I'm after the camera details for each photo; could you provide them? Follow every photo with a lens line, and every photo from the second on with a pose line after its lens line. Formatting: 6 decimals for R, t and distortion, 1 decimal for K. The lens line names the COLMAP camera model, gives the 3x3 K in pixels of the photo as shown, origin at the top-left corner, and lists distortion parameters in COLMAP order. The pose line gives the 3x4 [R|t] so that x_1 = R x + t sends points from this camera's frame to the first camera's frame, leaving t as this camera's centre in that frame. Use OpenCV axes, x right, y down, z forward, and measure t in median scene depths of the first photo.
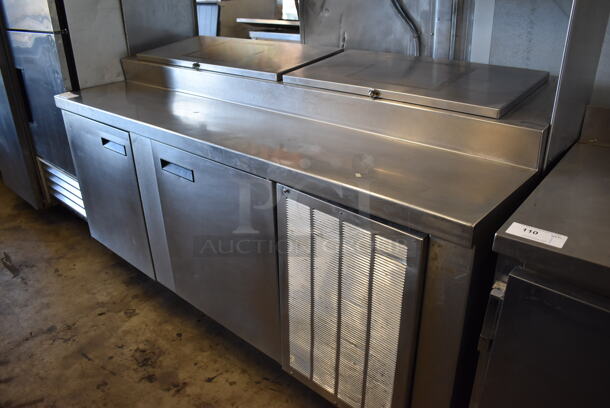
lens RADIAL K [[482.1, 0, 301.9], [0, 482.1, 201.5], [0, 0, 1]] dist [-0.094704, 0.008387]
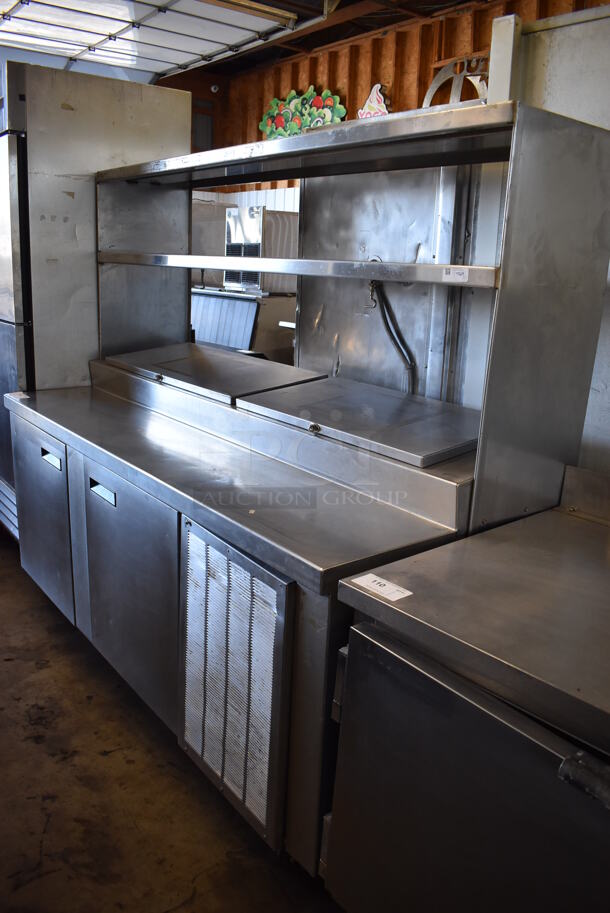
lens RADIAL K [[721.5, 0, 302.1], [0, 721.5, 454.8], [0, 0, 1]] dist [-0.094704, 0.008387]
pose [[0.982863, 0.108444, -0.149064, 0.256410], [-0.133332, 0.976618, -0.168643, 0.036902], [0.127290, 0.185628, 0.974340, -0.219802]]
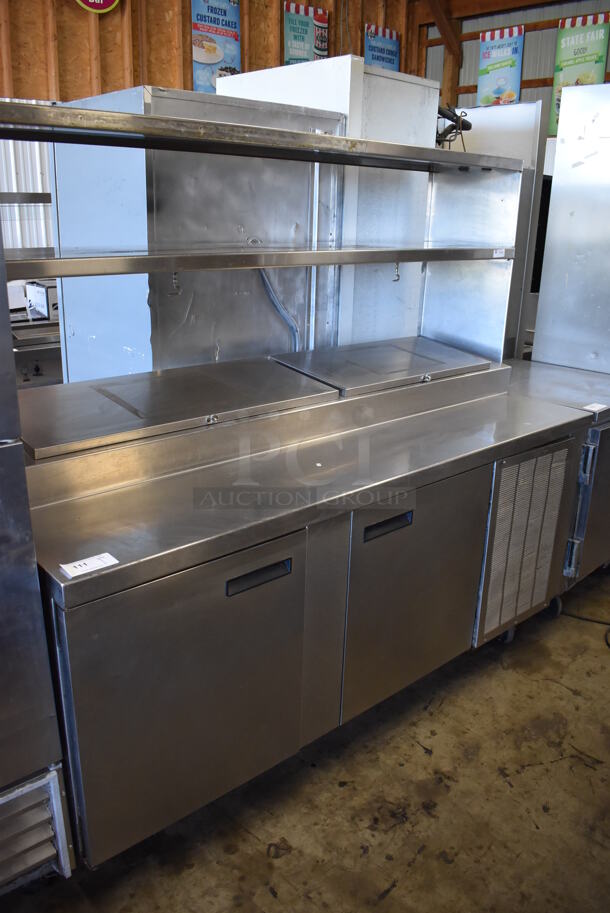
lens RADIAL K [[721.5, 0, 297.9], [0, 721.5, 450.2], [0, 0, 1]] dist [-0.094704, 0.008387]
pose [[0.123507, -0.268014, 0.955465, -1.239174], [0.418495, 0.887095, 0.194740, -0.415046], [-0.899782, 0.375806, 0.221725, 0.728095]]
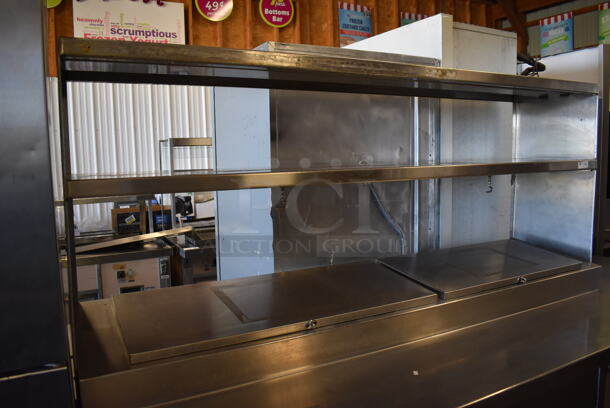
lens RADIAL K [[482.1, 0, 304.3], [0, 482.1, 206.7], [0, 0, 1]] dist [-0.094704, 0.008387]
pose [[0.351176, -0.064557, 0.934081, -0.914655], [0.425449, 0.899685, -0.097771, -0.397848], [-0.834067, 0.431739, 0.343414, 0.735812]]
